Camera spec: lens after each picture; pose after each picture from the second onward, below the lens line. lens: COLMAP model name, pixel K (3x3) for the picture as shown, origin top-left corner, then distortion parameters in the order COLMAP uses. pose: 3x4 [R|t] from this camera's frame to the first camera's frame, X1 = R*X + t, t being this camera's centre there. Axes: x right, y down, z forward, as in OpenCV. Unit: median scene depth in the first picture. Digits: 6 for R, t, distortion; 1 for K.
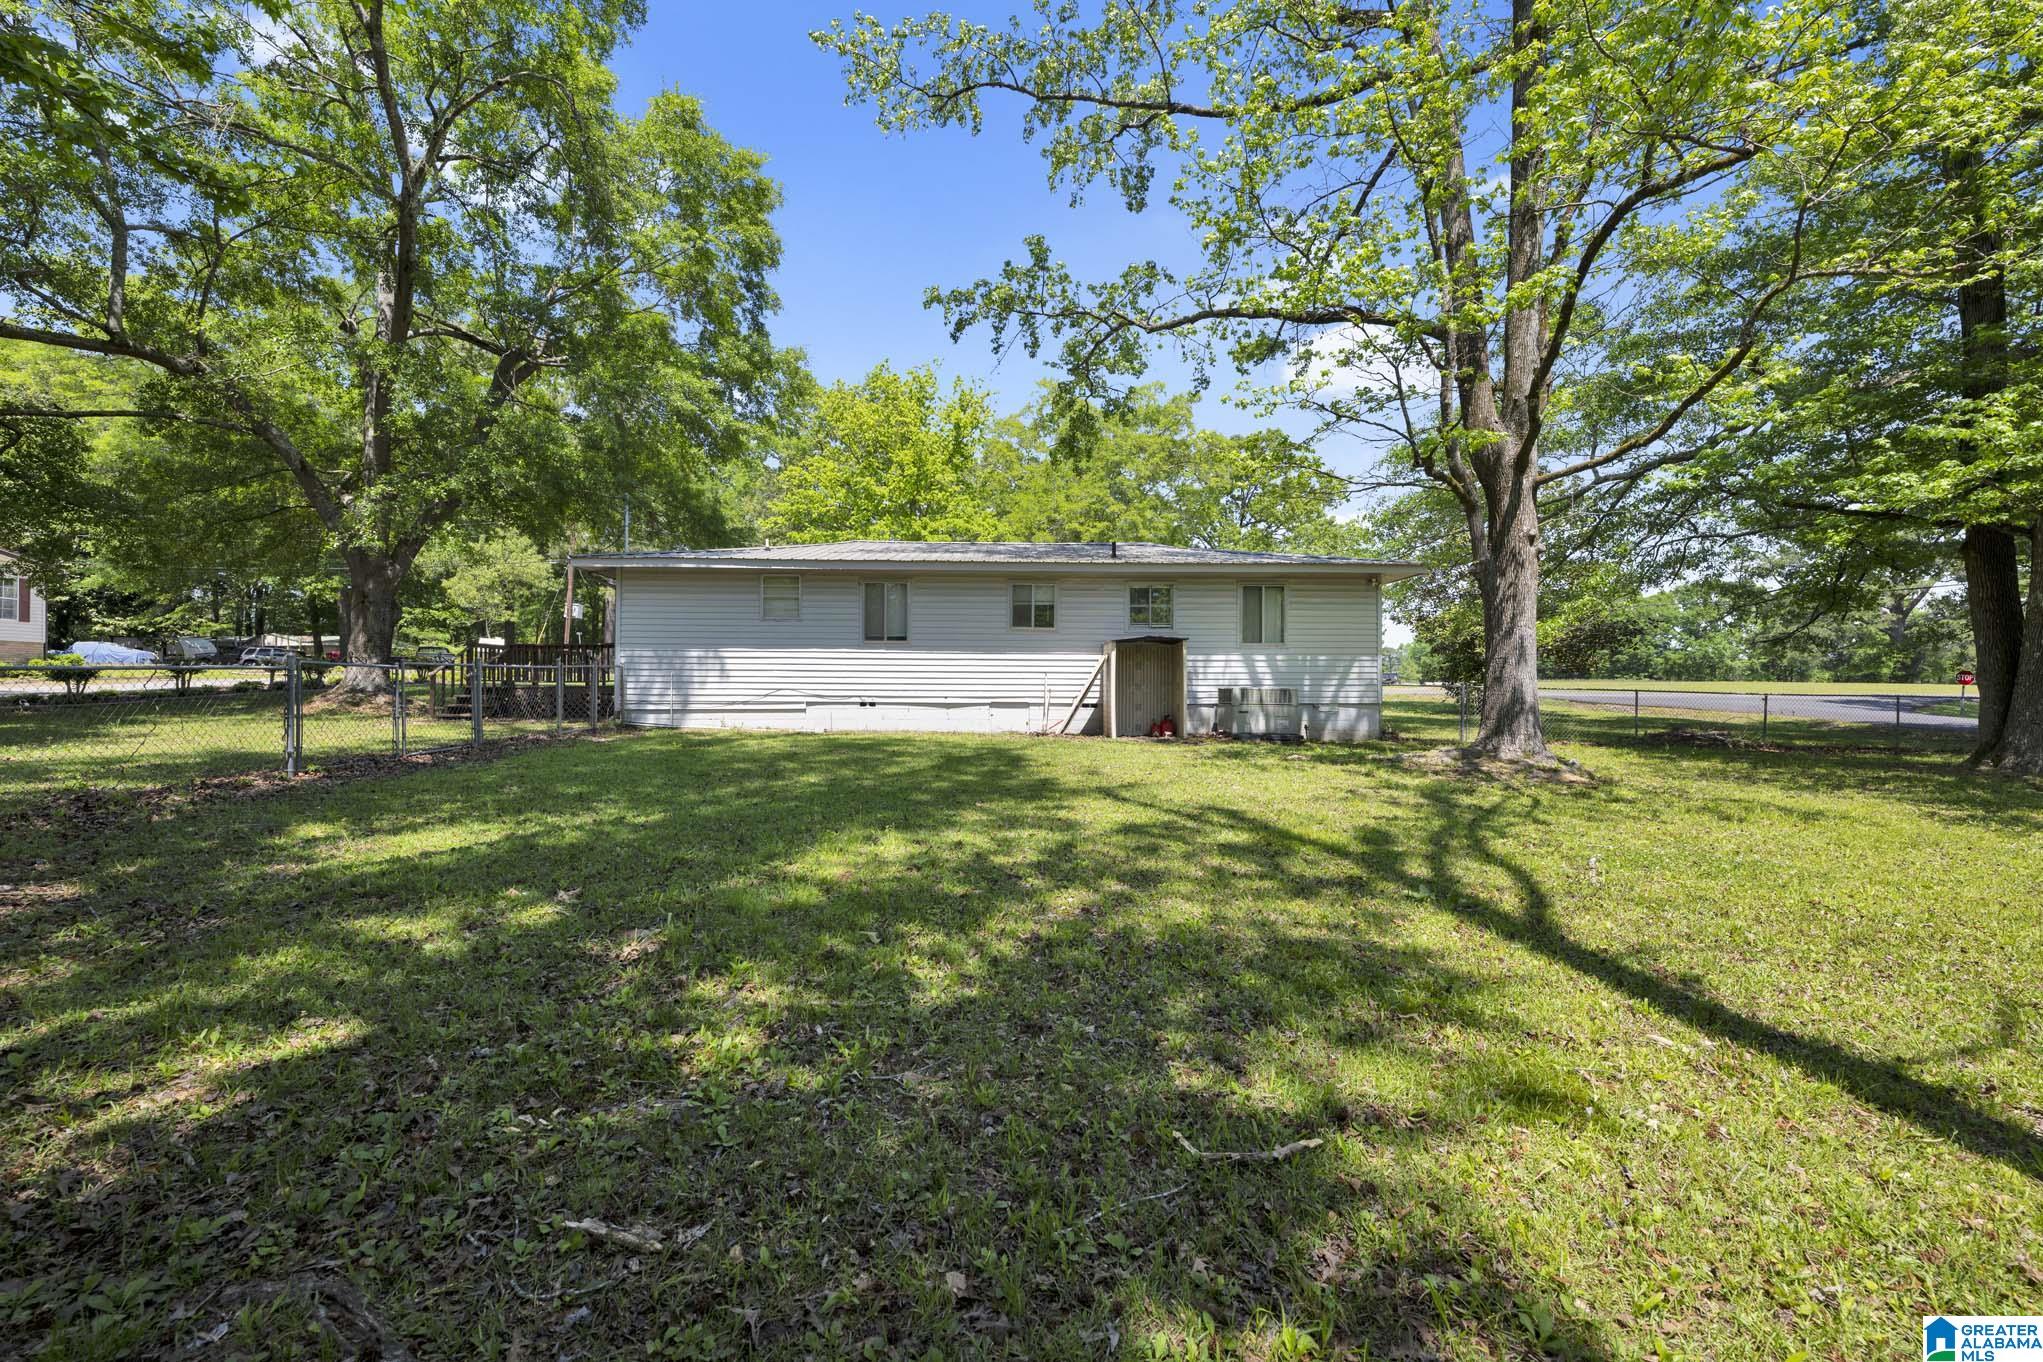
lens RADIAL K [[809.3, 0, 1024.0], [0, 809.3, 677.9], [0, 0, 1]] dist [0.000153, 0.001683]
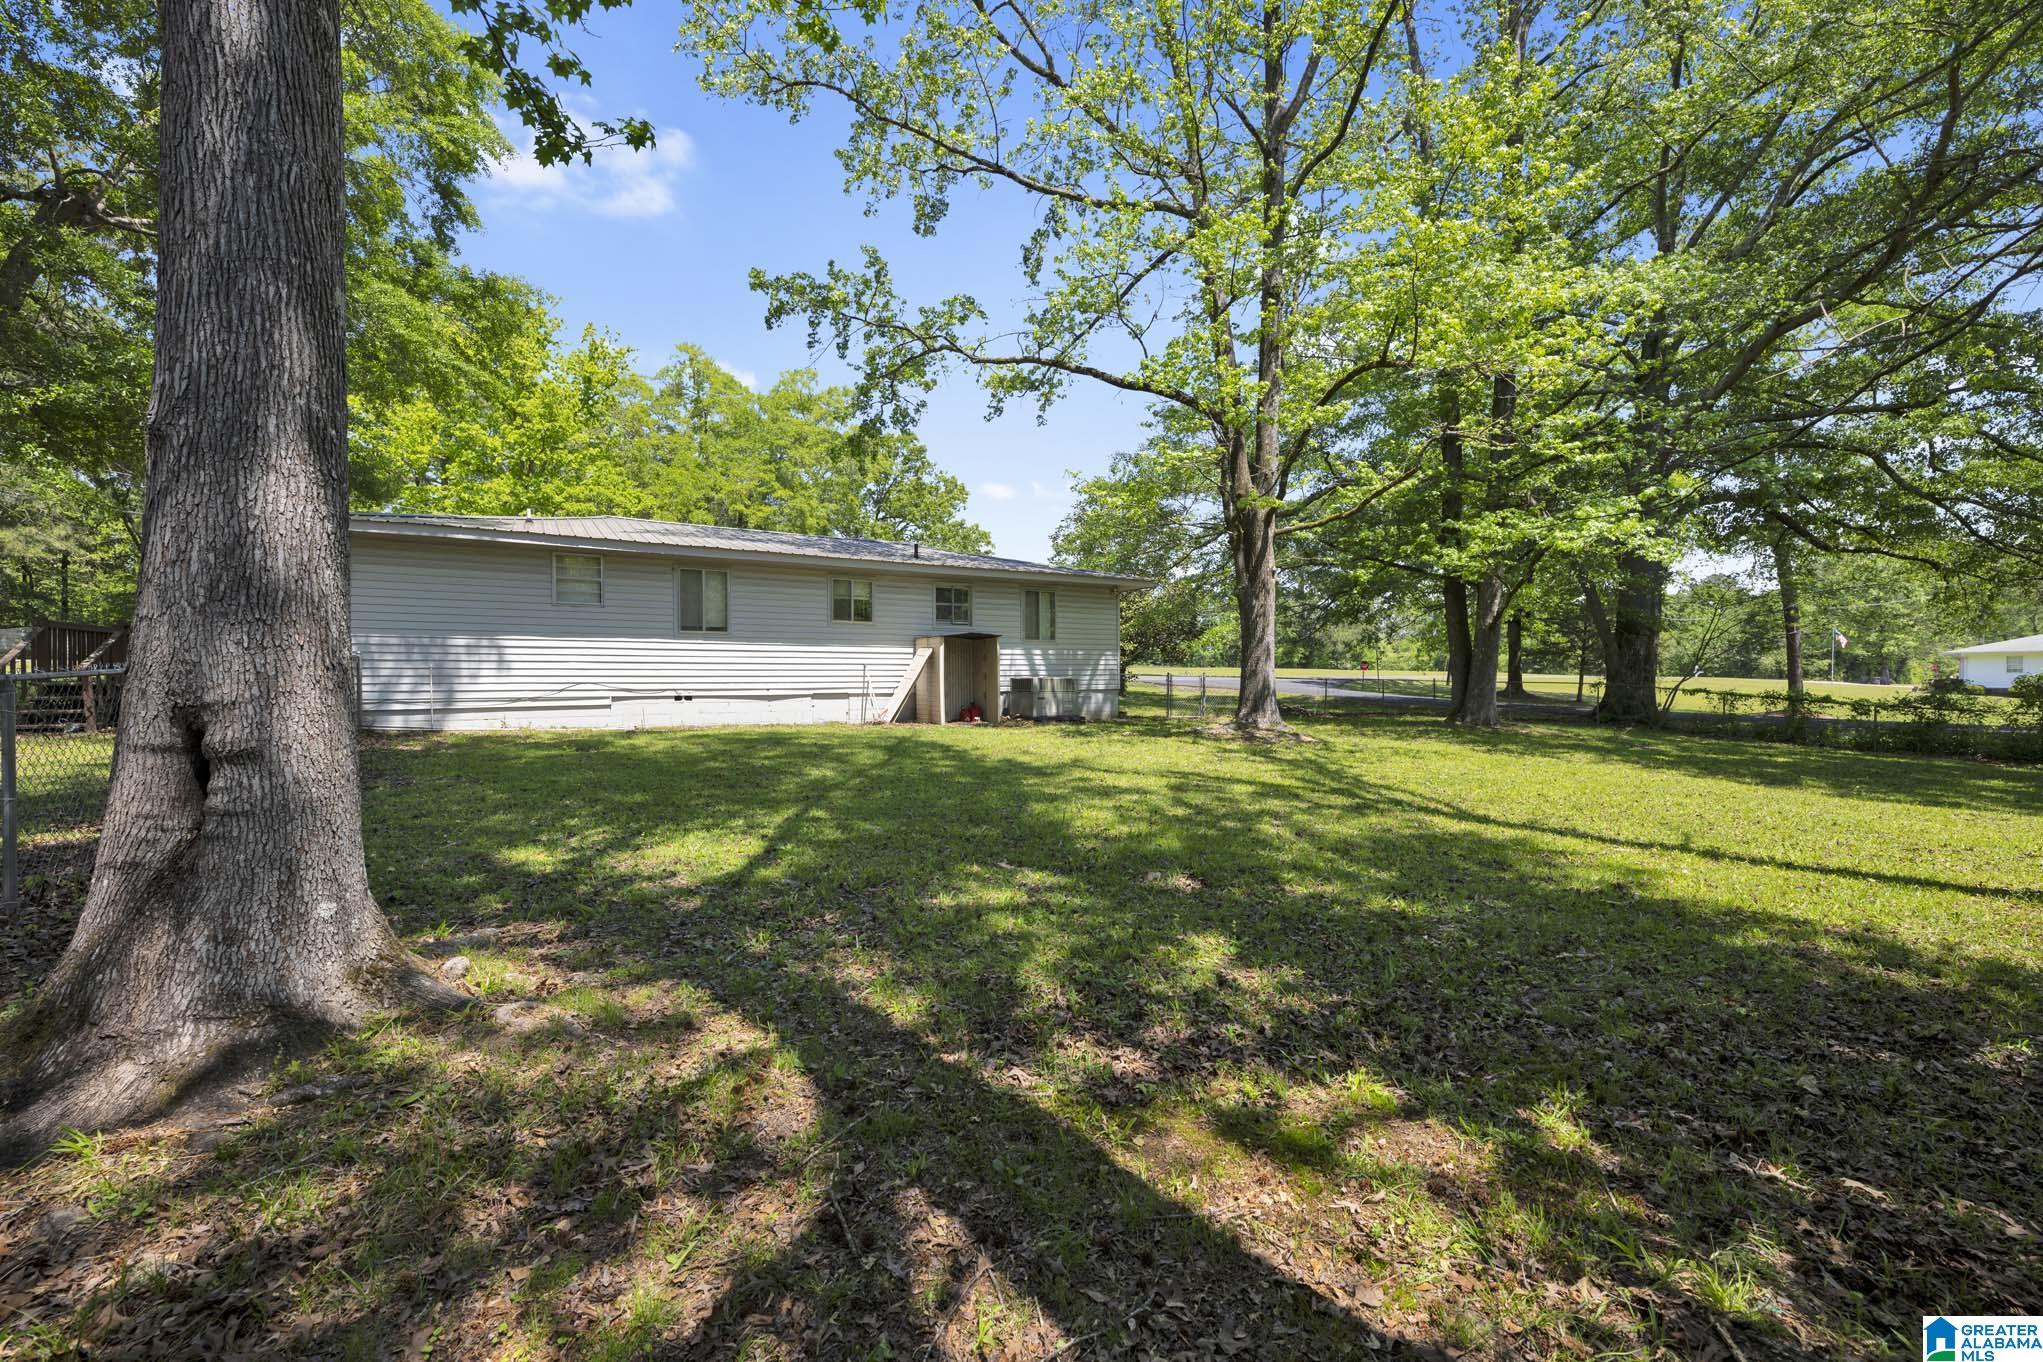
lens RADIAL K [[809.3, 0, 1013.9], [0, 809.3, 683.8], [0, 0, 1]] dist [0.000153, 0.001683]
pose [[0.868270, -0.011504, 0.495958, -0.328253], [-0.001706, 0.999656, 0.026174, -0.009340], [-0.496089, -0.023572, 0.867952, -0.011905]]
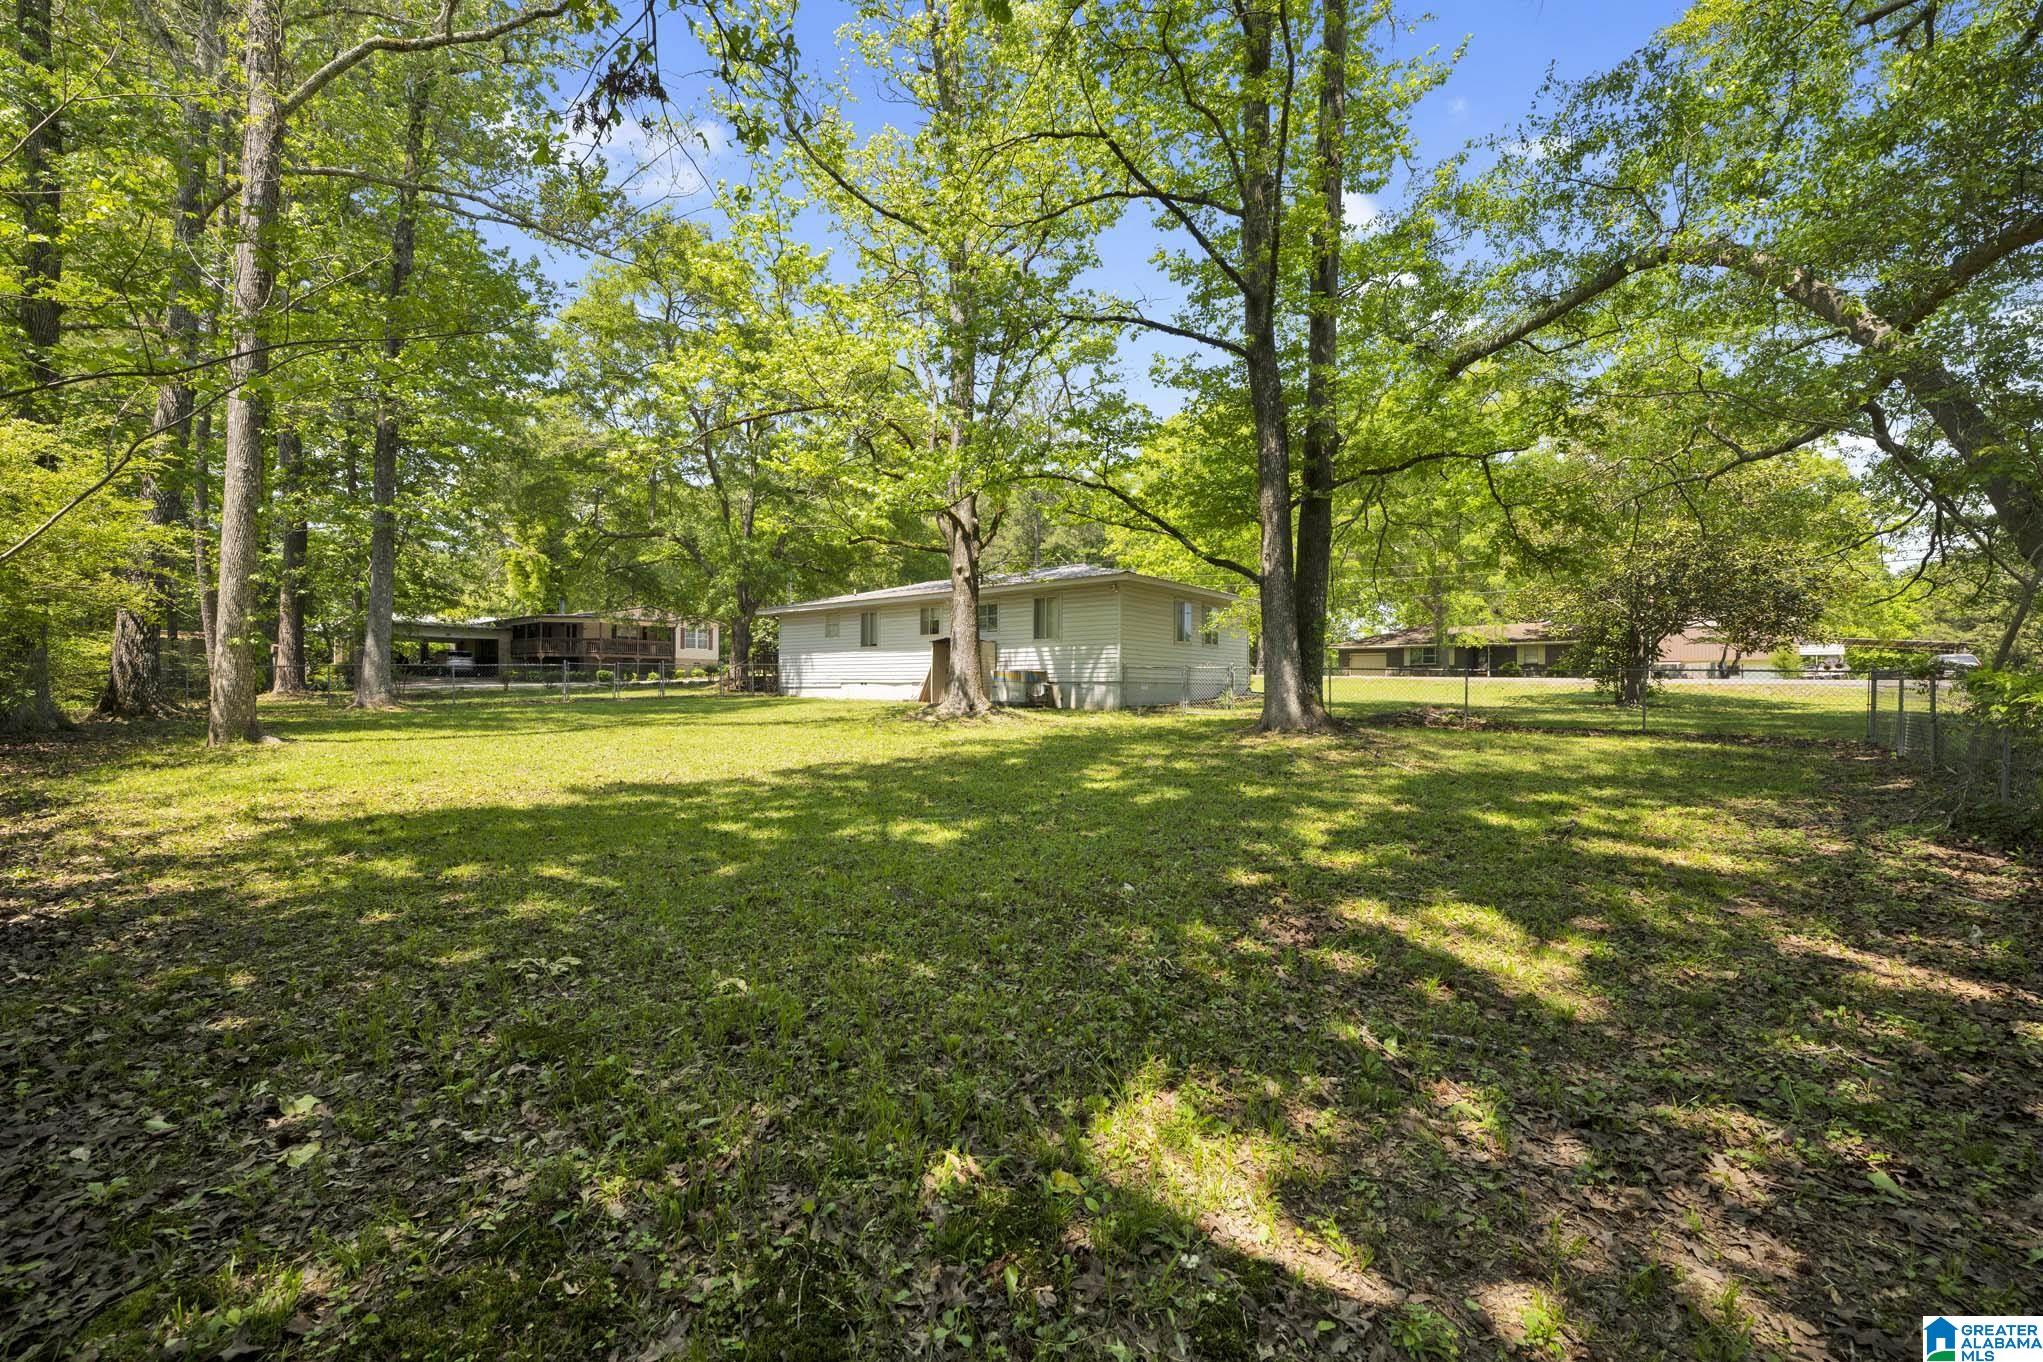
lens RADIAL K [[809.3, 0, 1017.4], [0, 809.3, 679.0], [0, 0, 1]] dist [0.000153, 0.001683]
pose [[0.766905, -0.009031, -0.641697, 1.149329], [0.020793, 0.999726, 0.010780, 0.010987], [0.641424, -0.021610, 0.766882, -0.093831]]
